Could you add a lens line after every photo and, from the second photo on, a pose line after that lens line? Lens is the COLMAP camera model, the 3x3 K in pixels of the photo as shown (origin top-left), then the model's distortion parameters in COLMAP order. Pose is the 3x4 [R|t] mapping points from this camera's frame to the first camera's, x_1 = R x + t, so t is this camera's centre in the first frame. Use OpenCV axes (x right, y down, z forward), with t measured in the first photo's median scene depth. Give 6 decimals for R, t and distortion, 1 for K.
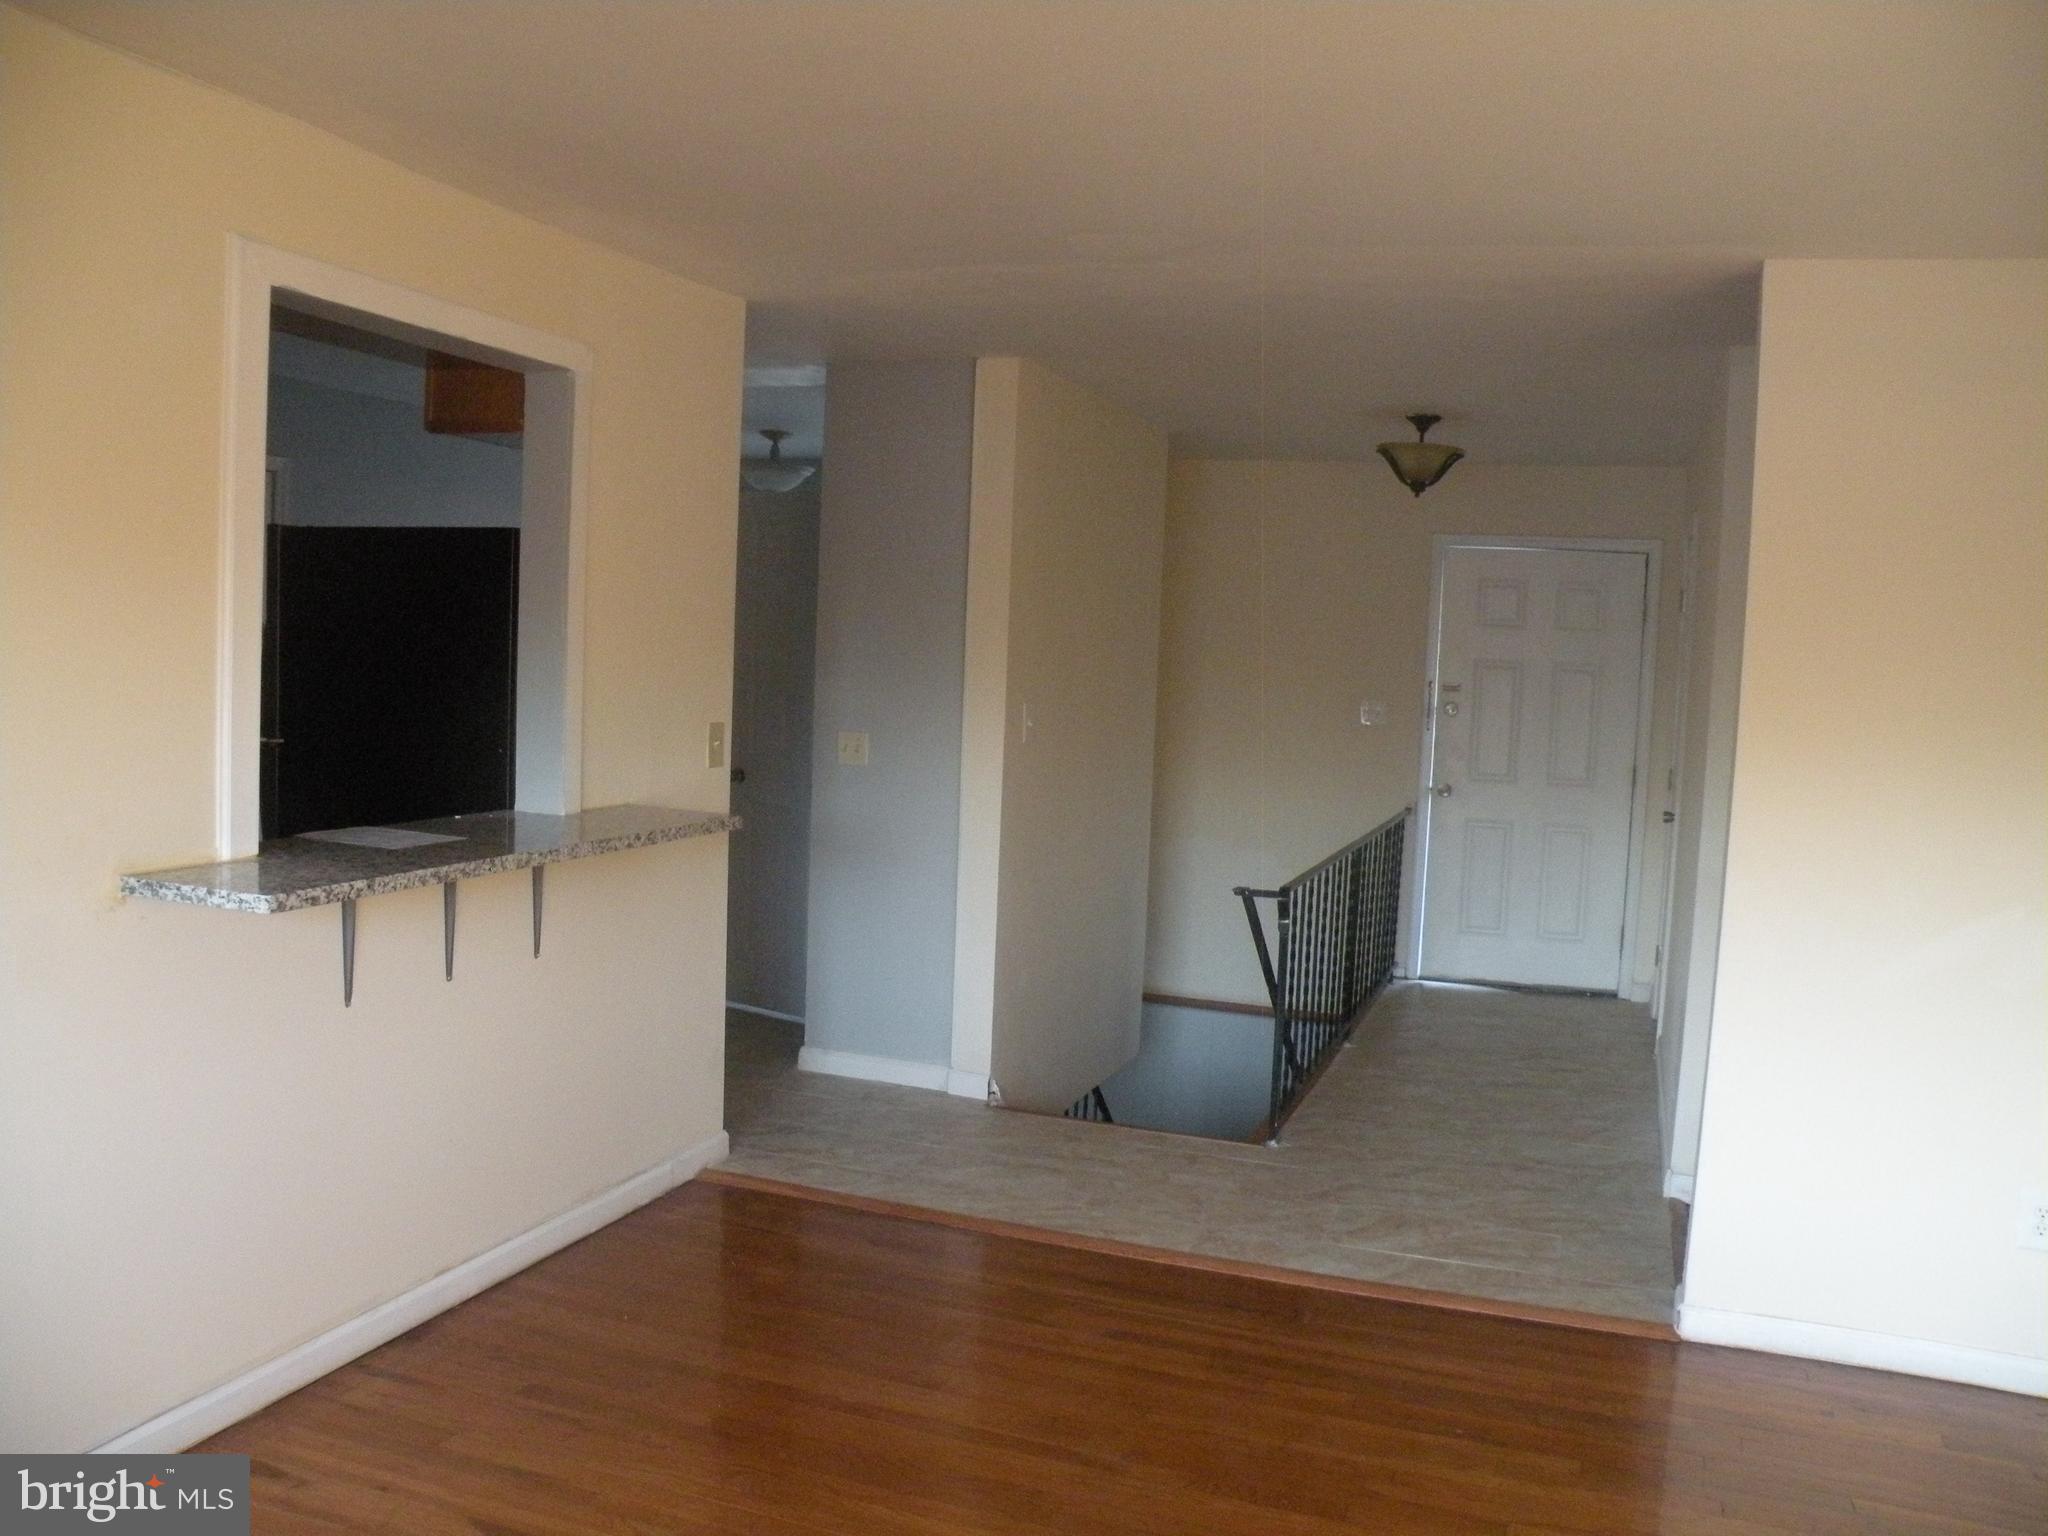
lens RADIAL K [[1635.3, 0, 1029.3], [0, 1635.3, 771.5], [0, 0, 1]] dist [-0.141929, 0.079932]
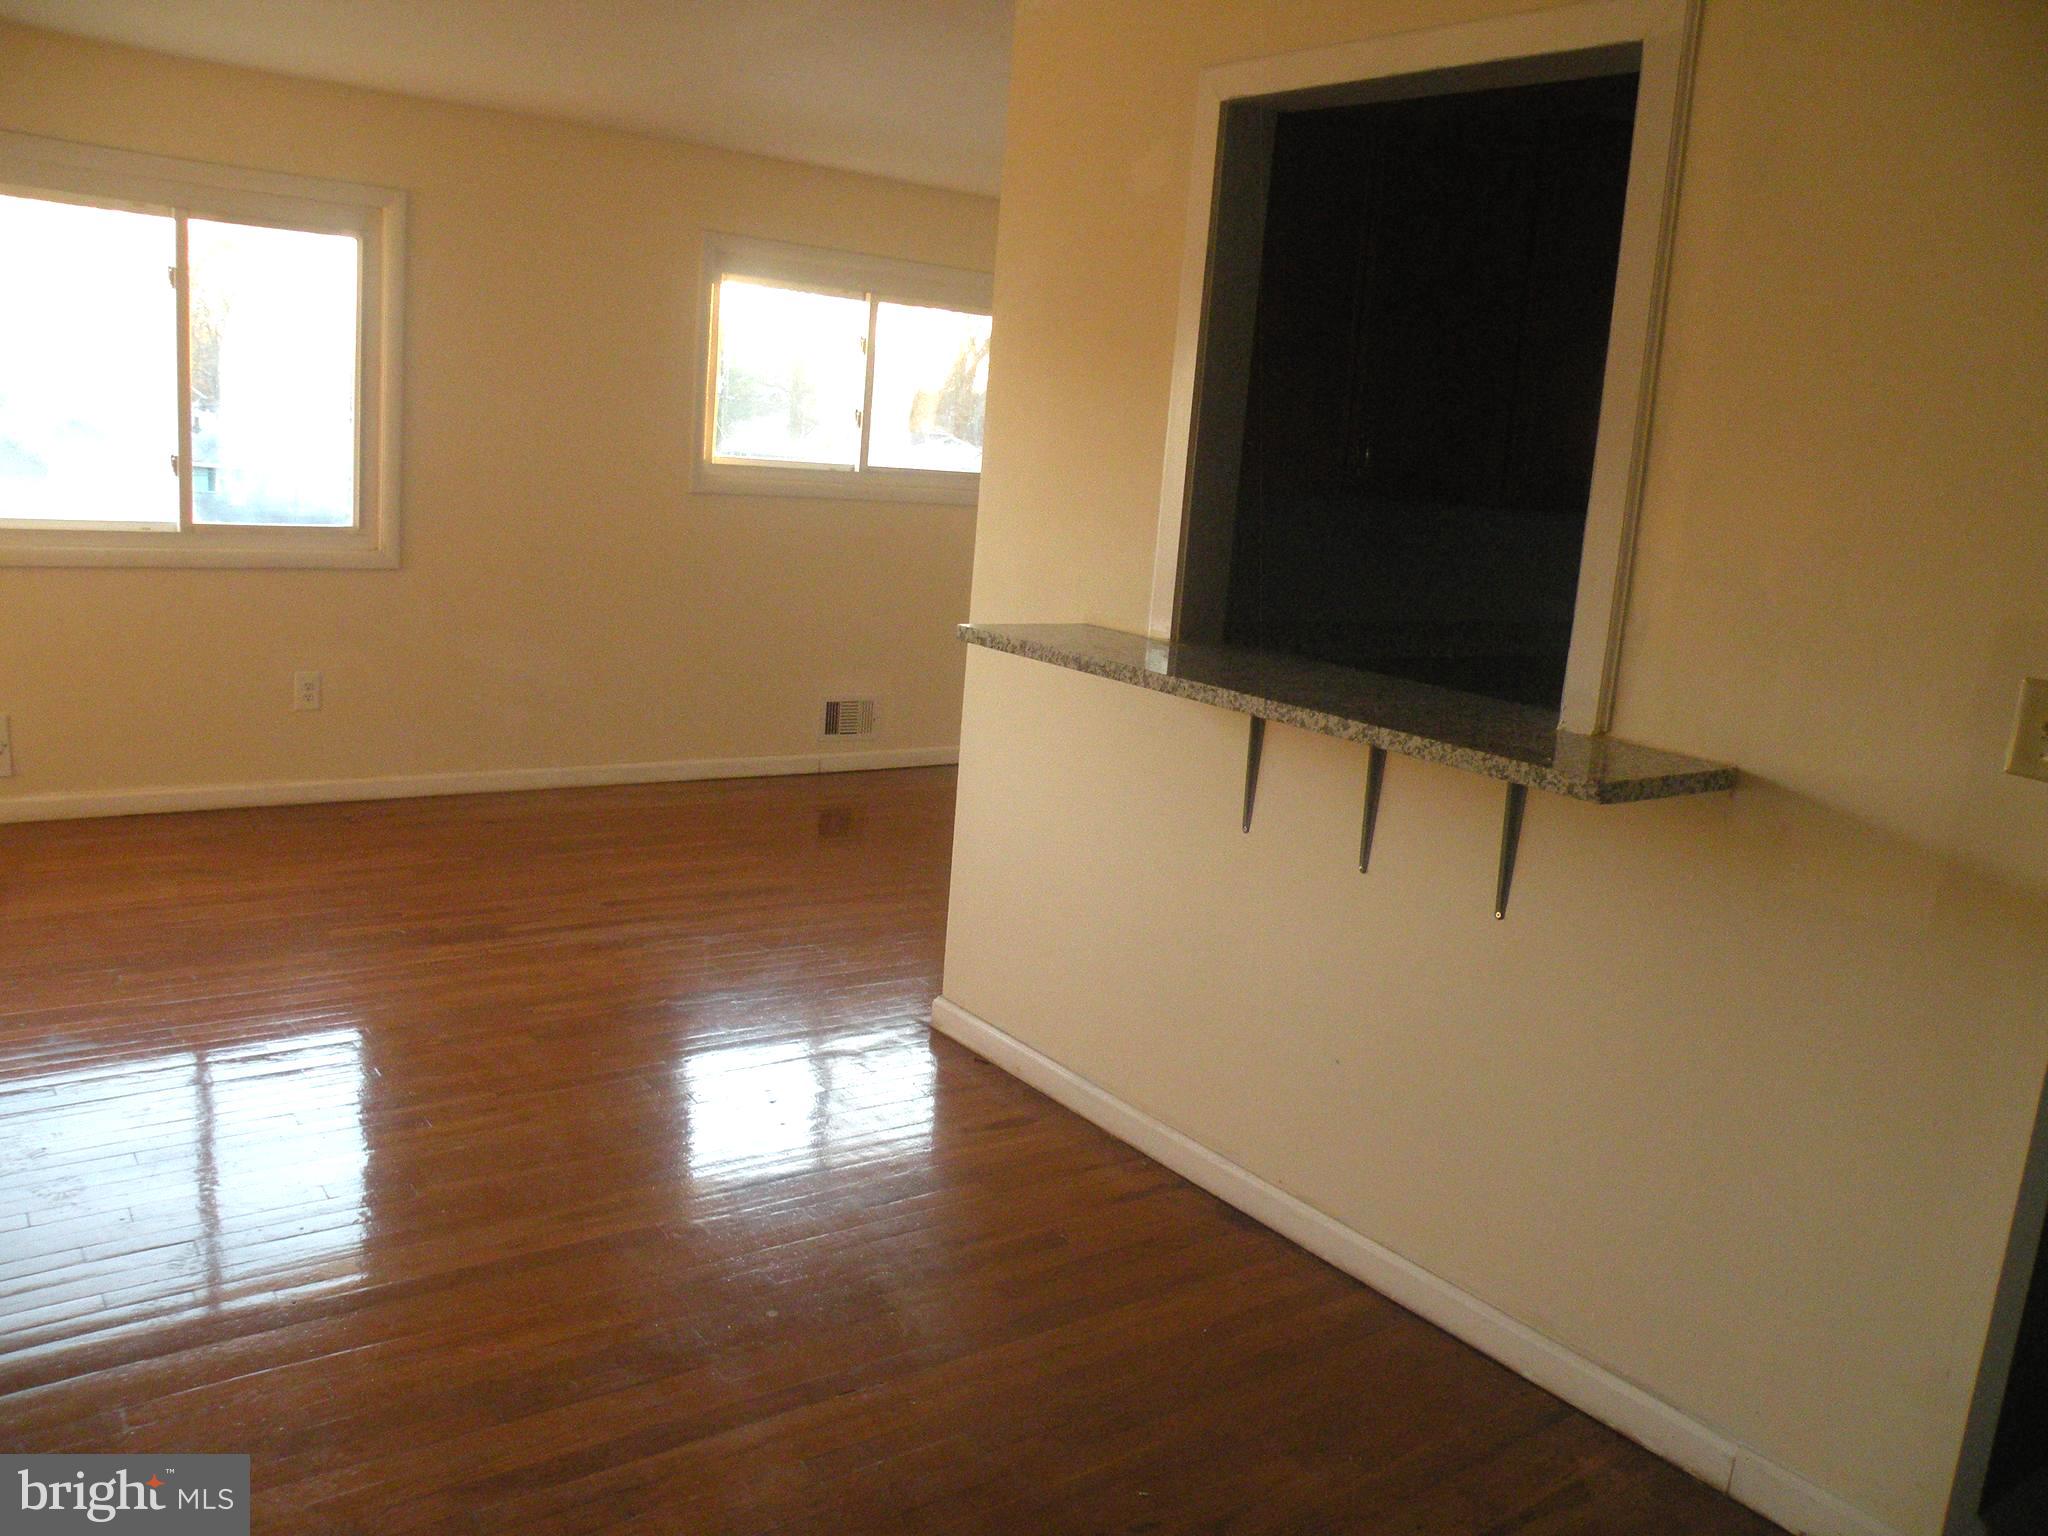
lens RADIAL K [[1635.3, 0, 1032.6], [0, 1635.3, 762.6], [0, 0, 1]] dist [-0.141929, 0.079932]
pose [[-0.563359, 0.068699, -0.823351, 0.416173], [-0.160586, 0.968428, 0.190681, -0.053527], [0.810456, 0.239641, -0.534541, 1.316716]]
